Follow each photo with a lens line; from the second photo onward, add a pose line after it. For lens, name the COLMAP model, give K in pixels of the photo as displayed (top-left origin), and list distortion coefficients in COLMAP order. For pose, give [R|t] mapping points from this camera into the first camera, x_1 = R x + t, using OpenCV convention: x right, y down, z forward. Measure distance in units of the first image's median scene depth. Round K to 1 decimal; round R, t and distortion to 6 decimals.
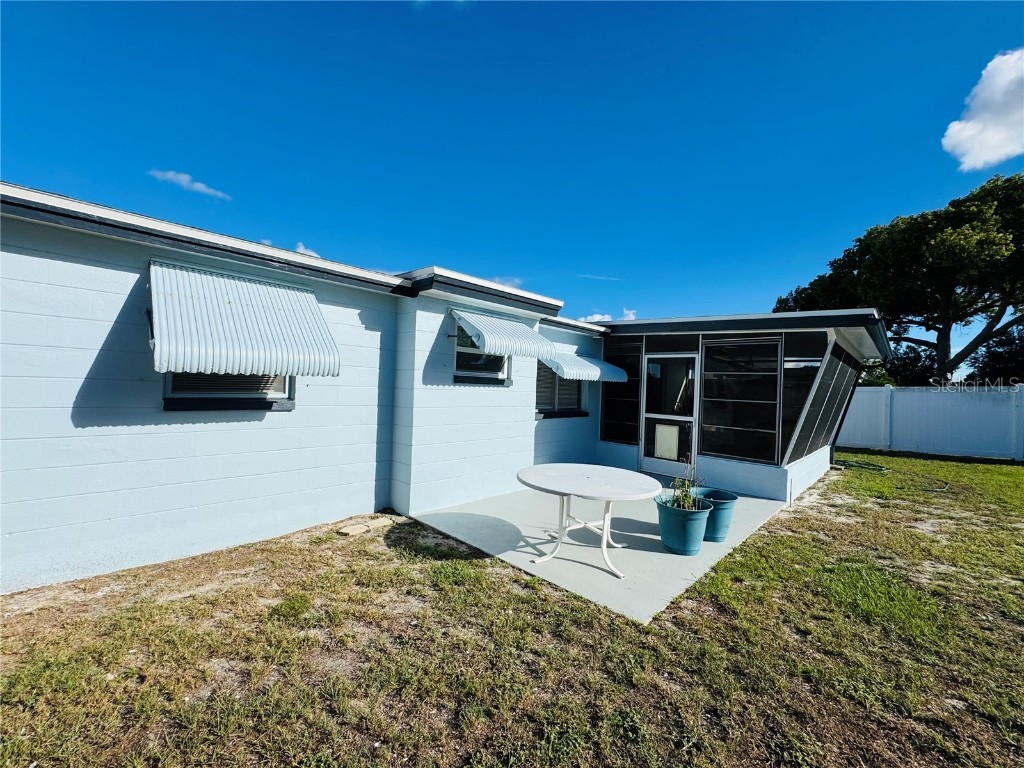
lens RADIAL K [[410.0, 0, 510.6], [0, 410.0, 384.6], [0, 0, 1]] dist [0.001158, 0.000133]
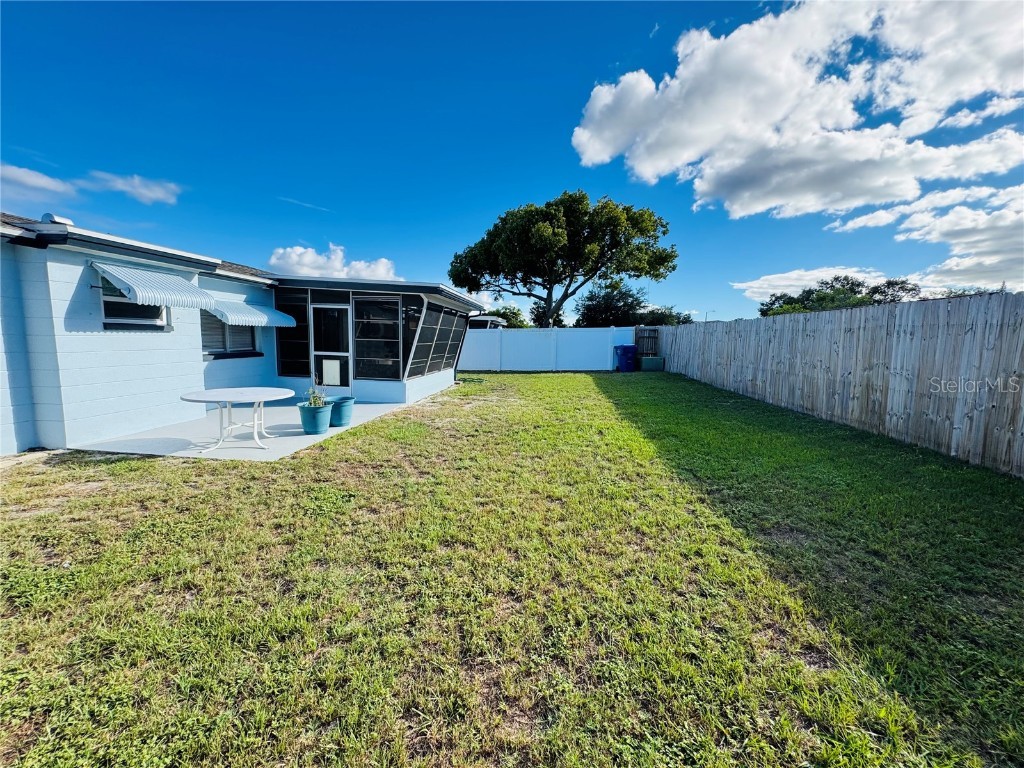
lens RADIAL K [[410.0, 0, 510.6], [0, 410.0, 384.6], [0, 0, 1]] dist [0.001158, 0.000133]
pose [[0.788733, -0.089393, 0.608201, 0.040501], [0.003232, 0.989960, 0.141311, -0.009503], [-0.614727, -0.109491, 0.781103, -0.552905]]
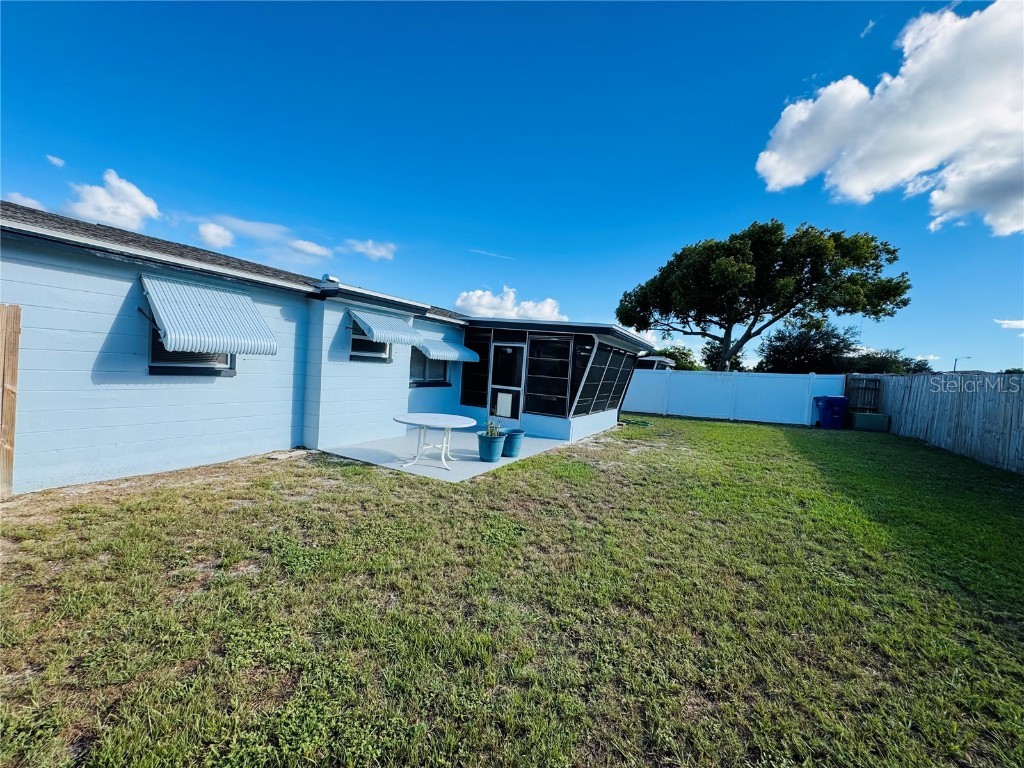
lens RADIAL K [[410.0, 0, 510.6], [0, 410.0, 384.6], [0, 0, 1]] dist [0.001158, 0.000133]
pose [[0.961171, 0.016514, 0.275459, 0.009067], [-0.033701, 0.997761, 0.057777, -0.020094], [-0.273888, -0.064817, 0.959575, -0.529485]]
